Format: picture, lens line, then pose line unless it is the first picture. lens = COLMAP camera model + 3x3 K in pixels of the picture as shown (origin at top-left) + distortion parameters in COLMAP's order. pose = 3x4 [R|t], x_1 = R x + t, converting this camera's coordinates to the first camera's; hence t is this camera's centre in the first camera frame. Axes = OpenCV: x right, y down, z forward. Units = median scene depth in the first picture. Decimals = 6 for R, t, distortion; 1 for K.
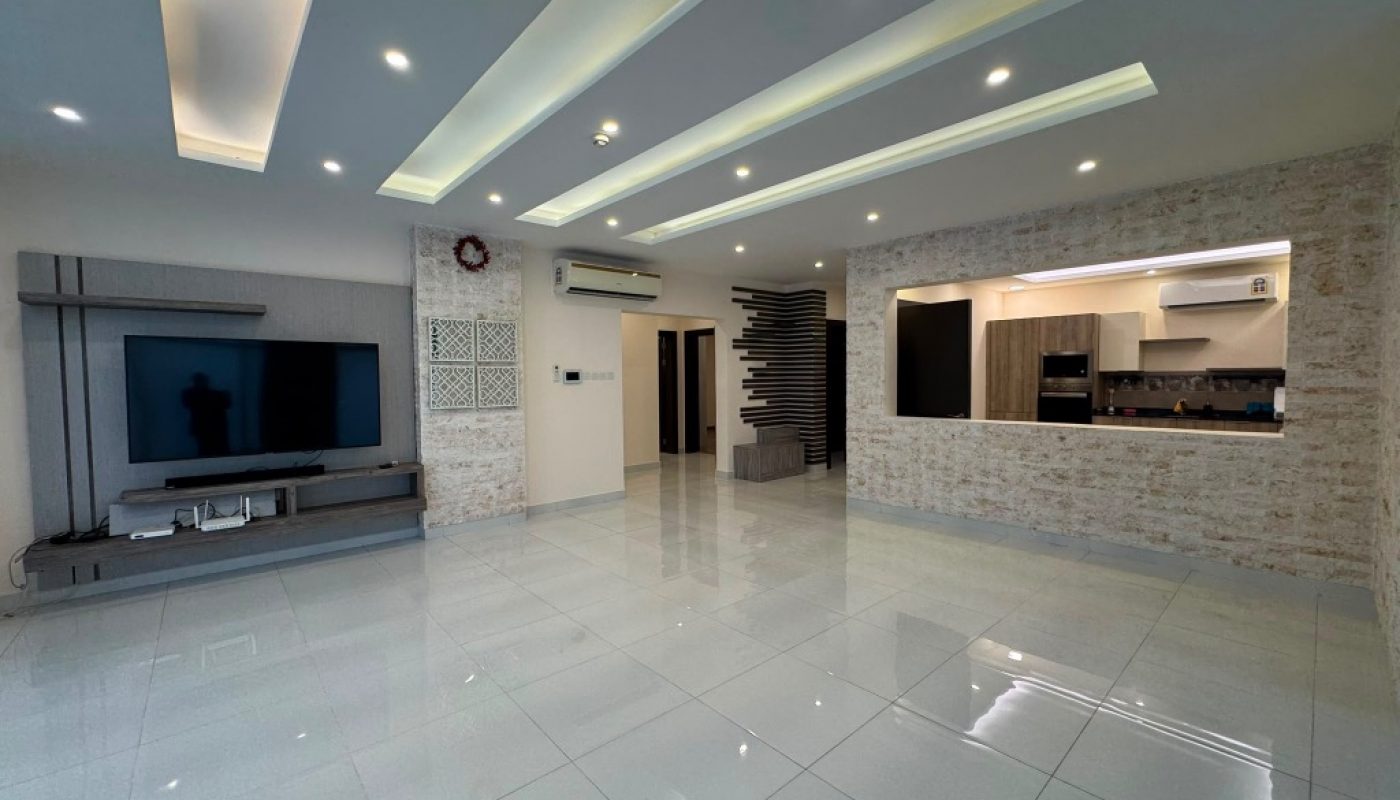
lens RADIAL K [[558.2, 0, 692.3], [0, 558.2, 400.1], [0, 0, 1]] dist [-0.008772, 0.000196]
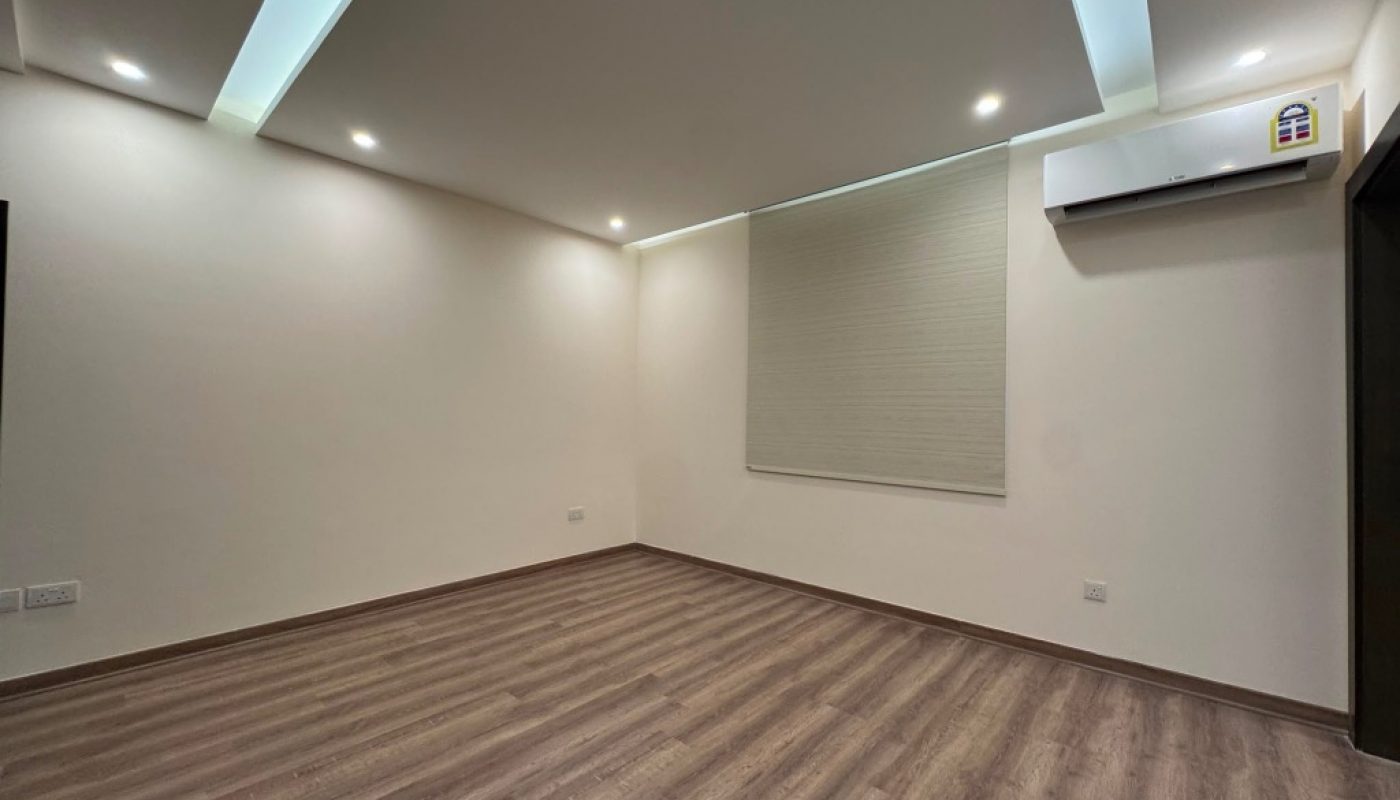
lens RADIAL K [[558.2, 0, 697.0], [0, 558.2, 404.5], [0, 0, 1]] dist [-0.008772, 0.000196]
pose [[0.991472, 0.021400, 0.128548, 0.528233], [-0.014973, 0.998598, -0.050764, 0.000246], [-0.129455, 0.048406, 0.990403, 0.622096]]
